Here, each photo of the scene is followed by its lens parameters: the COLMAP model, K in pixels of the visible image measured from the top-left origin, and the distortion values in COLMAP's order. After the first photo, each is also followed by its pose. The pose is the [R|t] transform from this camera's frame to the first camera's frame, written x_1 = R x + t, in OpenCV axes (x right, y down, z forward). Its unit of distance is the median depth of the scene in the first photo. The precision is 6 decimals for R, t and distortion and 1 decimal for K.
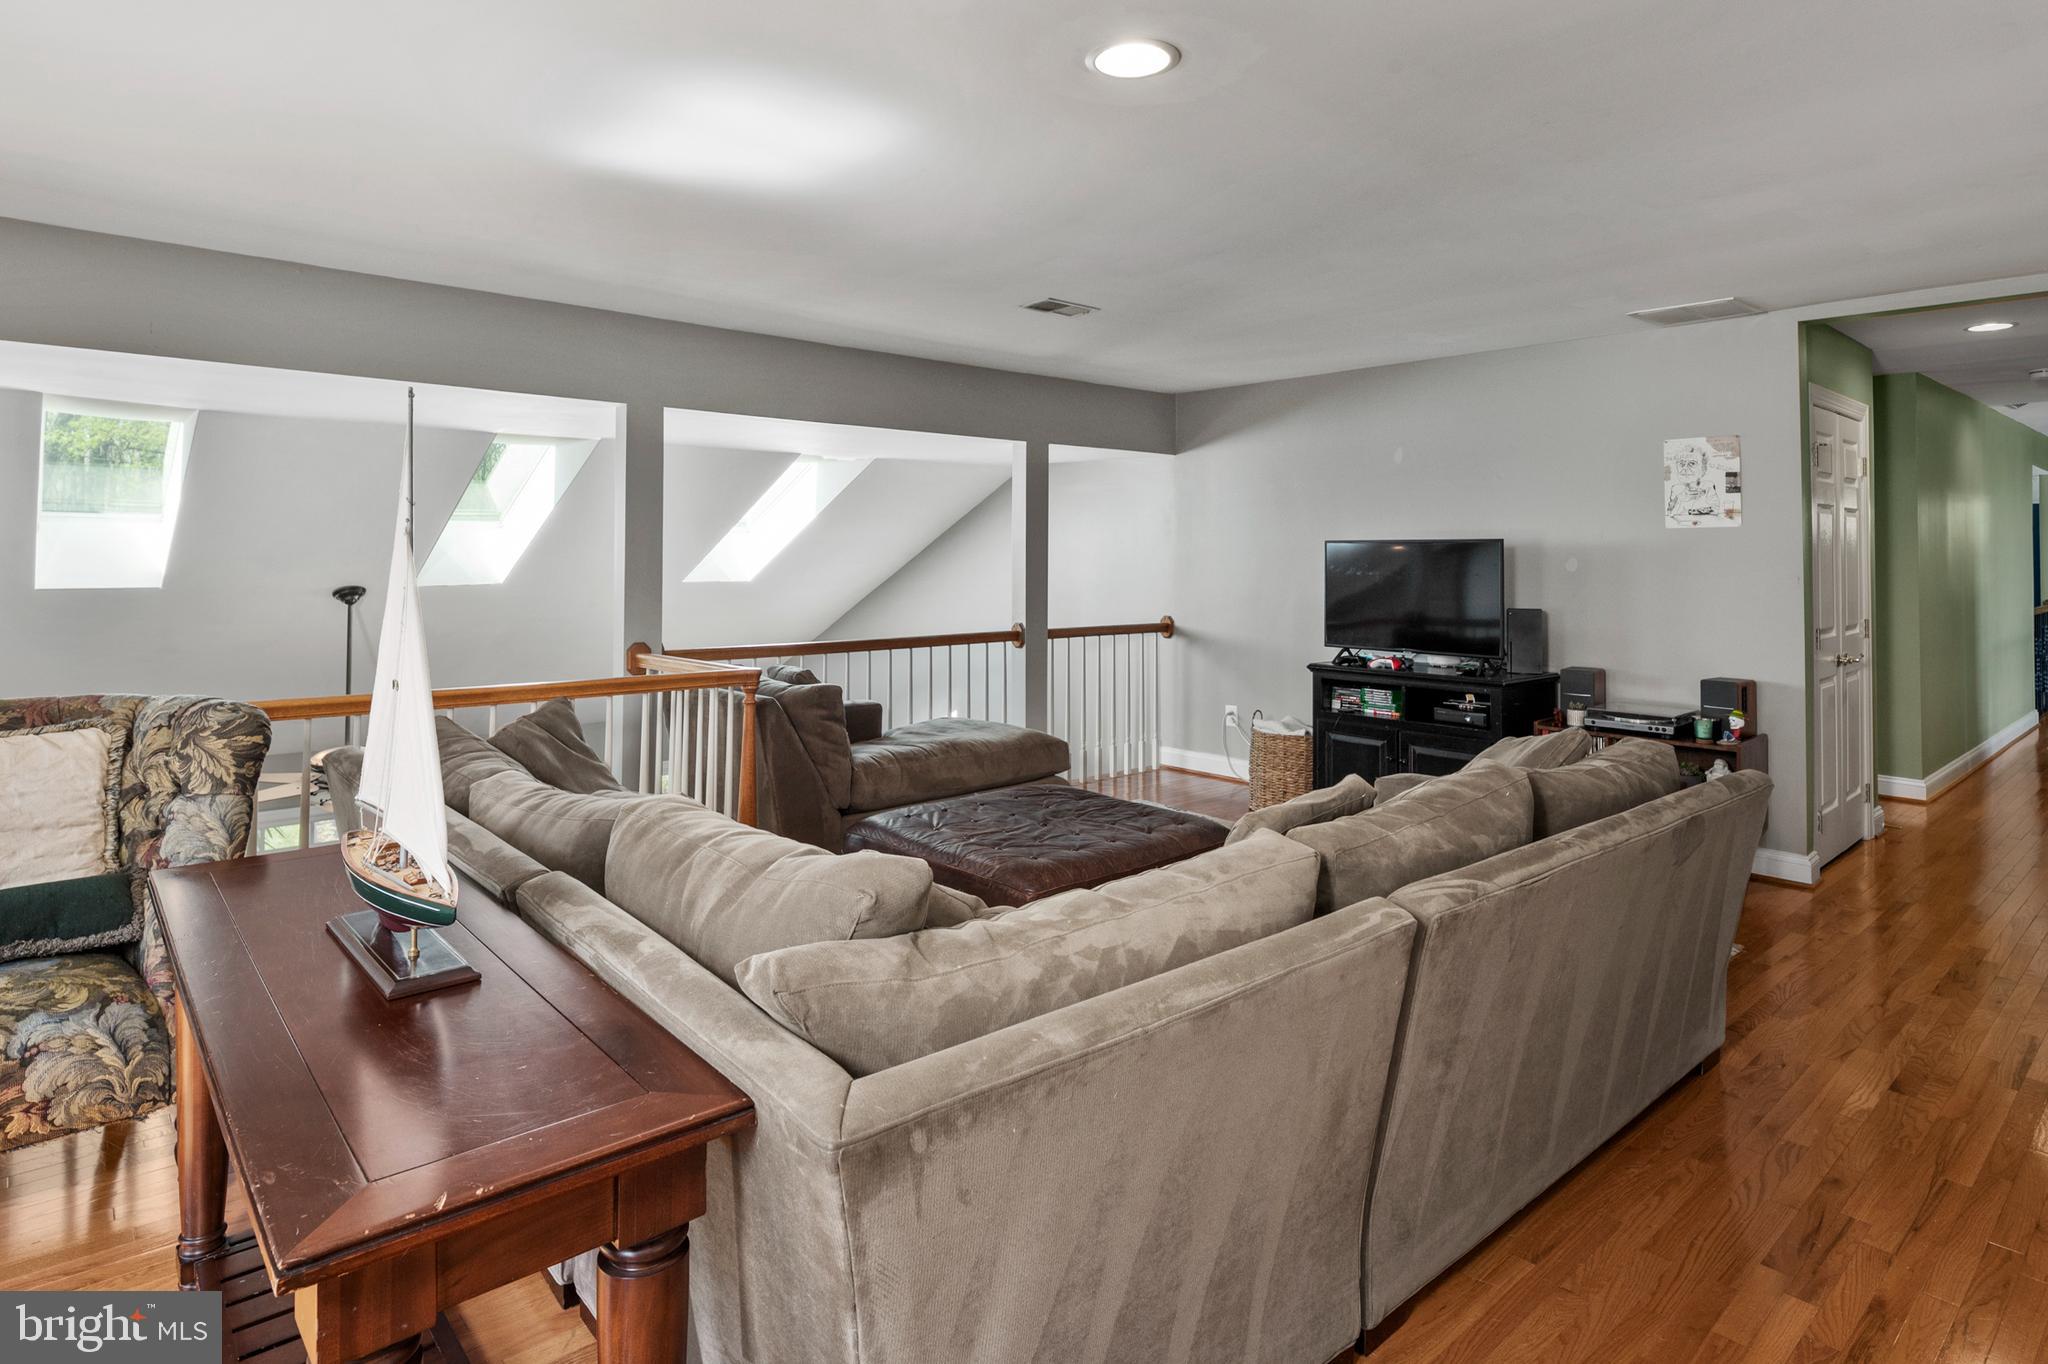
lens RADIAL K [[1117.5, 0, 1024.0], [0, 1117.5, 682.0], [0, 0, 1]] dist [-0.003230, -0.001045]
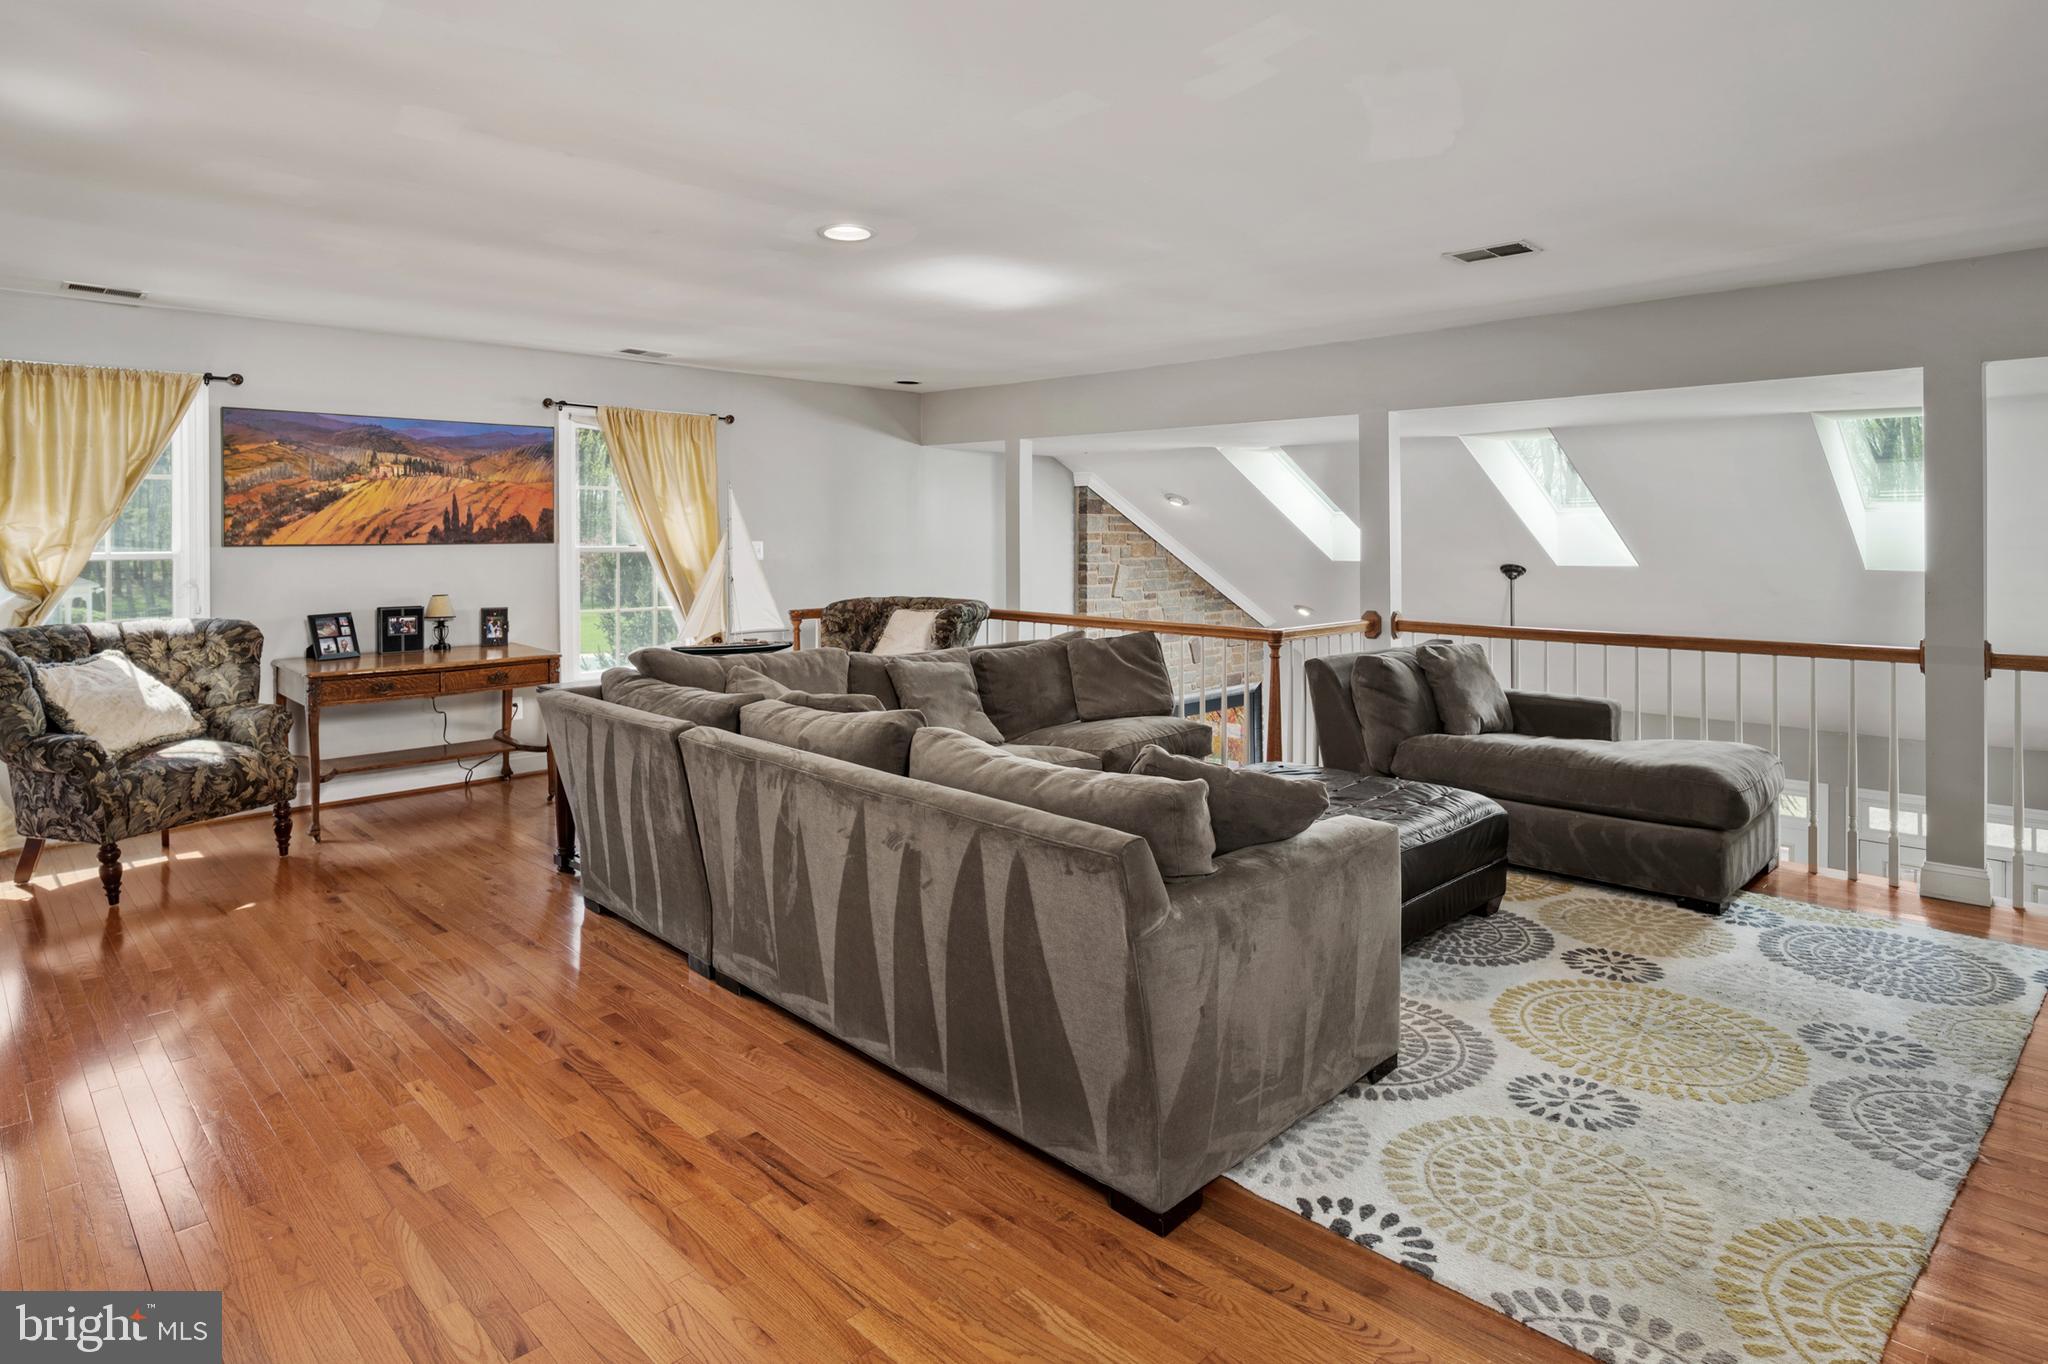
lens RADIAL K [[1117.5, 0, 1024.0], [0, 1117.5, 682.0], [0, 0, 1]] dist [-0.003230, -0.001045]
pose [[0.055543, 0.125637, -0.990520, 0.748845], [-0.111121, 0.986667, 0.118917, -0.052324], [0.992254, 0.103463, 0.068763, 0.479671]]
